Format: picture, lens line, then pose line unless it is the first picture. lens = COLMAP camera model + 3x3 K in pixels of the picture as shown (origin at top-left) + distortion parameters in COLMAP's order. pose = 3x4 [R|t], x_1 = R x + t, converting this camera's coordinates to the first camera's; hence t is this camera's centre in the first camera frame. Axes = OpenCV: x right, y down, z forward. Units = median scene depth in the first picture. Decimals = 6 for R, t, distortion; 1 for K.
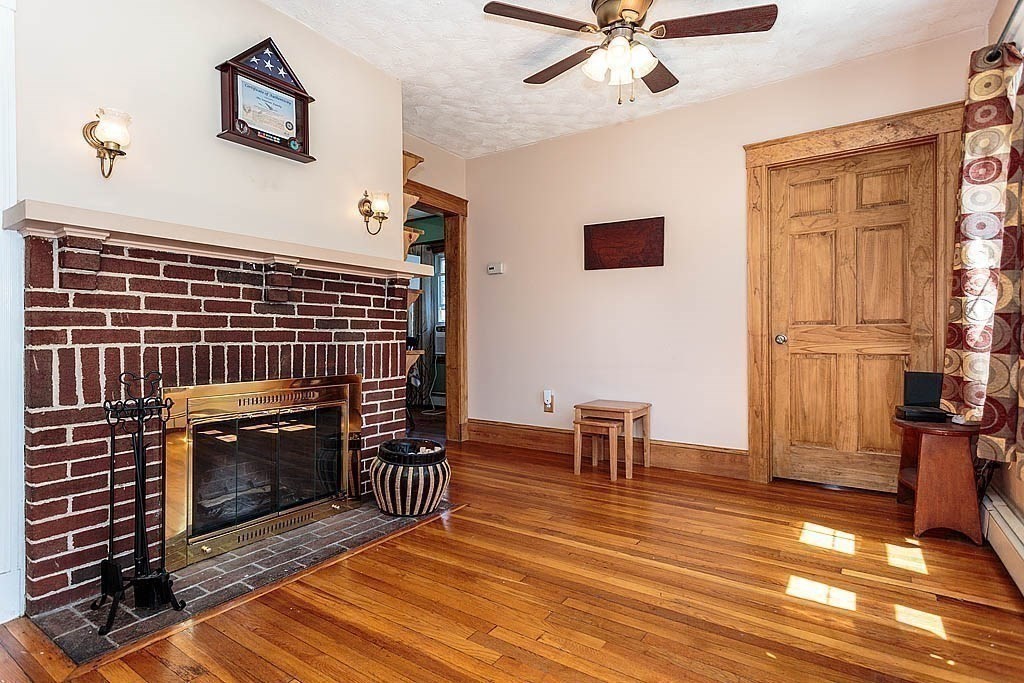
lens RADIAL K [[493.5, 0, 510.7], [0, 493.5, 339.6], [0, 0, 1]] dist [0.010897, -0.000770]
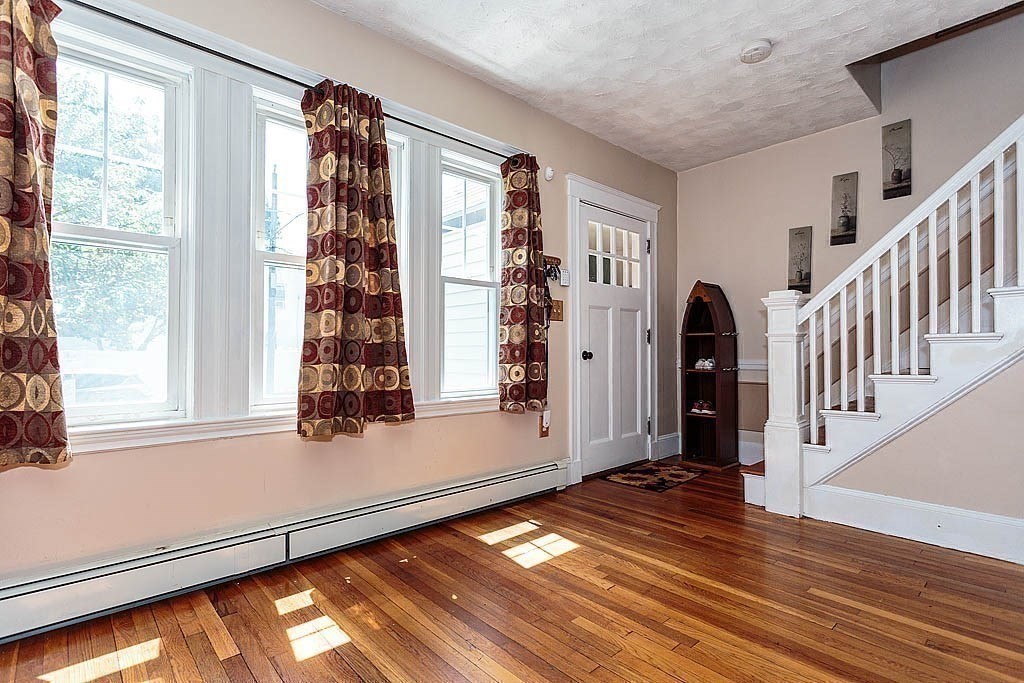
lens RADIAL K [[493.5, 0, 513.8], [0, 493.5, 342.5], [0, 0, 1]] dist [0.010897, -0.000770]
pose [[-0.975272, 0.009376, 0.220809, 0.047830], [0.006701, 0.999895, -0.012860, -0.008959], [-0.220907, -0.011062, -0.975232, 1.344021]]
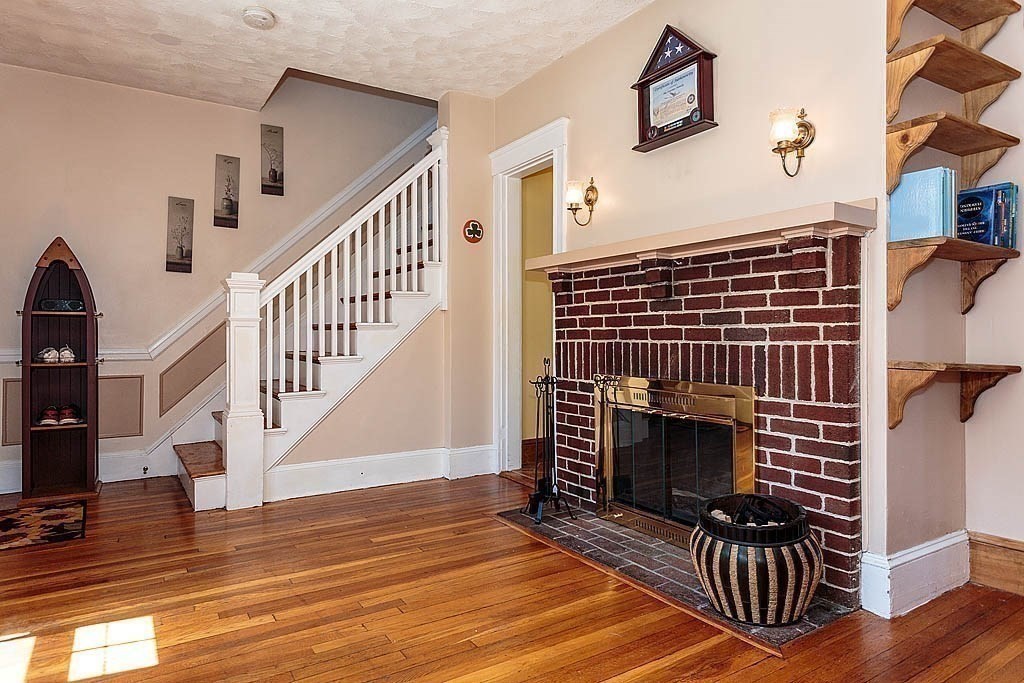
lens RADIAL K [[618.7, 0, 491.0], [0, 618.7, 334.0], [0, 0, 1]] dist [0.000852, 0.001873]
pose [[-0.402563, 0.002416, -0.915389, 0.728004], [-0.000977, 0.999995, 0.003069, -0.009761], [0.915392, 0.002130, -0.402559, 1.128557]]
